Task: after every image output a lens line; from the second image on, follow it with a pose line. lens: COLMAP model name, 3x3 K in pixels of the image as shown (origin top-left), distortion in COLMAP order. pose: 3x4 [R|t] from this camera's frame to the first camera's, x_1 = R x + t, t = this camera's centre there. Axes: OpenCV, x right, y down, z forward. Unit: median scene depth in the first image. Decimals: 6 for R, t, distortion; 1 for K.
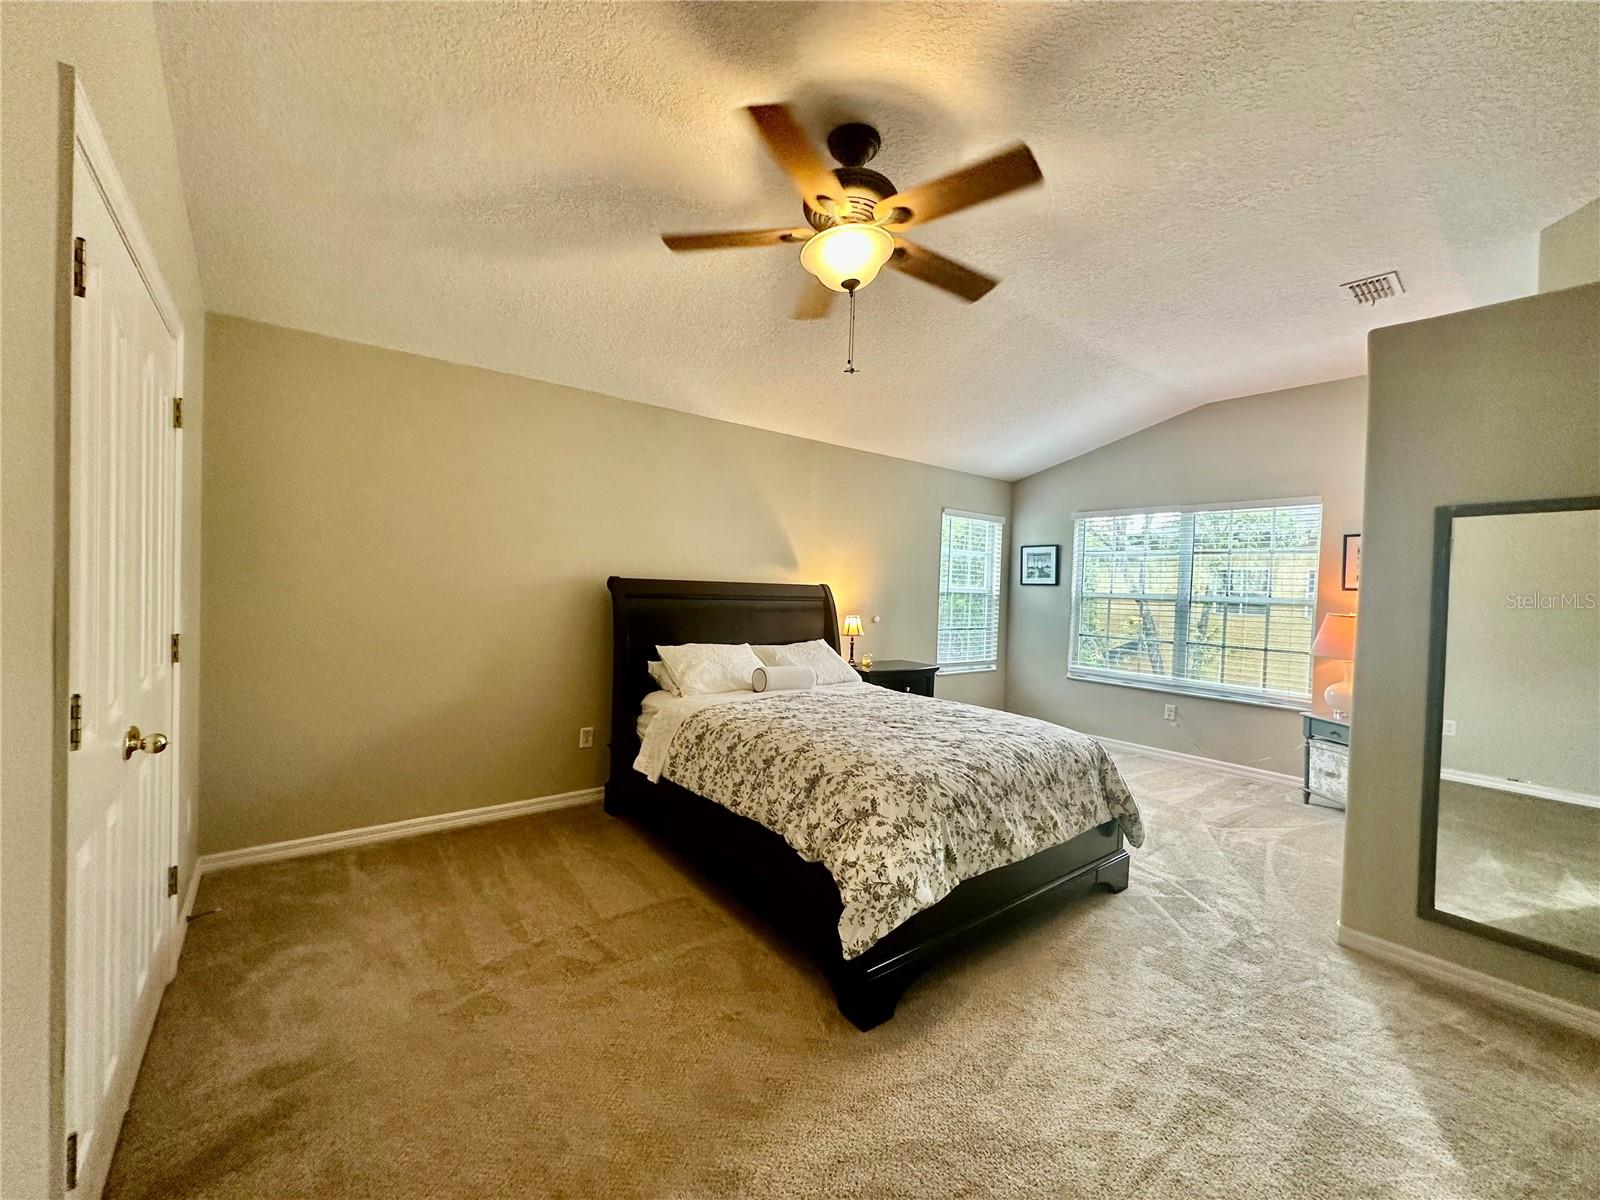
lens RADIAL K [[636.8, 0, 801.3], [0, 636.8, 597.6], [0, 0, 1]] dist [-0.001478, 0.000674]
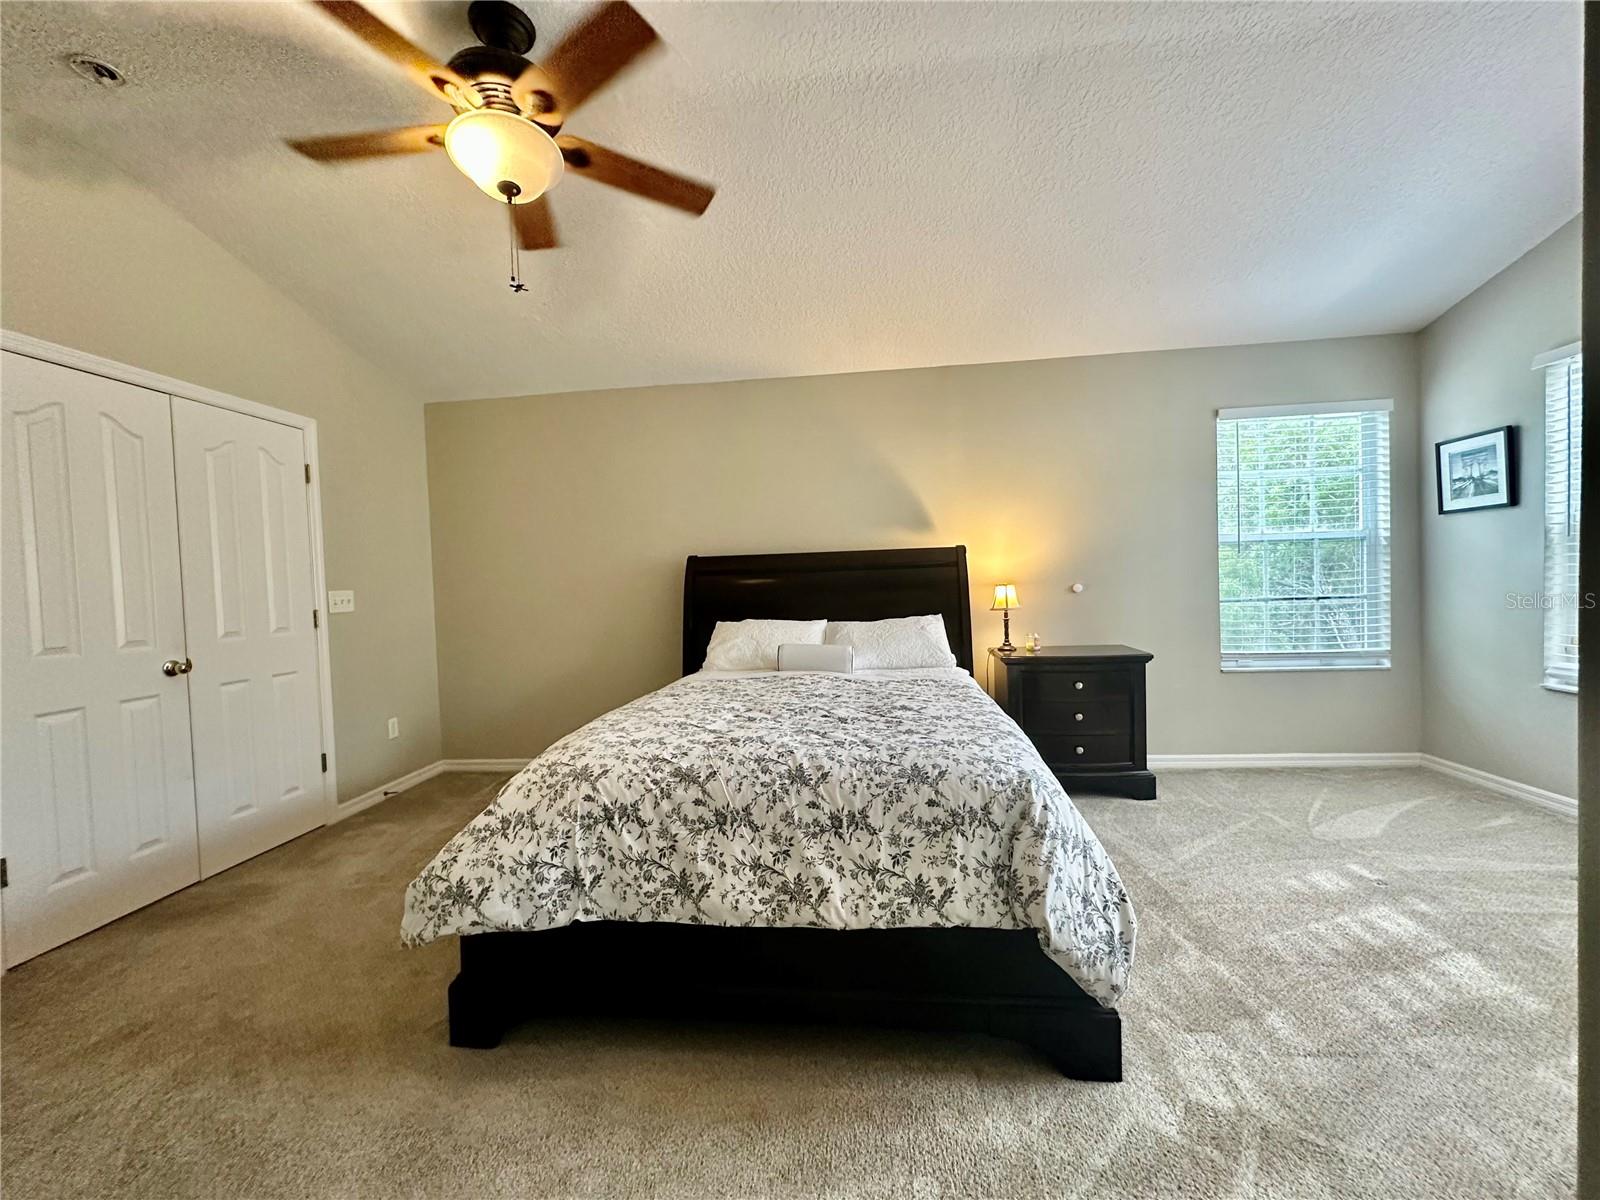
lens RADIAL K [[636.8, 0, 801.3], [0, 636.8, 597.6], [0, 0, 1]] dist [-0.001478, 0.000674]
pose [[0.716624, -0.039348, -0.696349, 0.771842], [0.045886, 0.998904, -0.009222, 0.073452], [0.695949, -0.025344, 0.717644, 0.522703]]
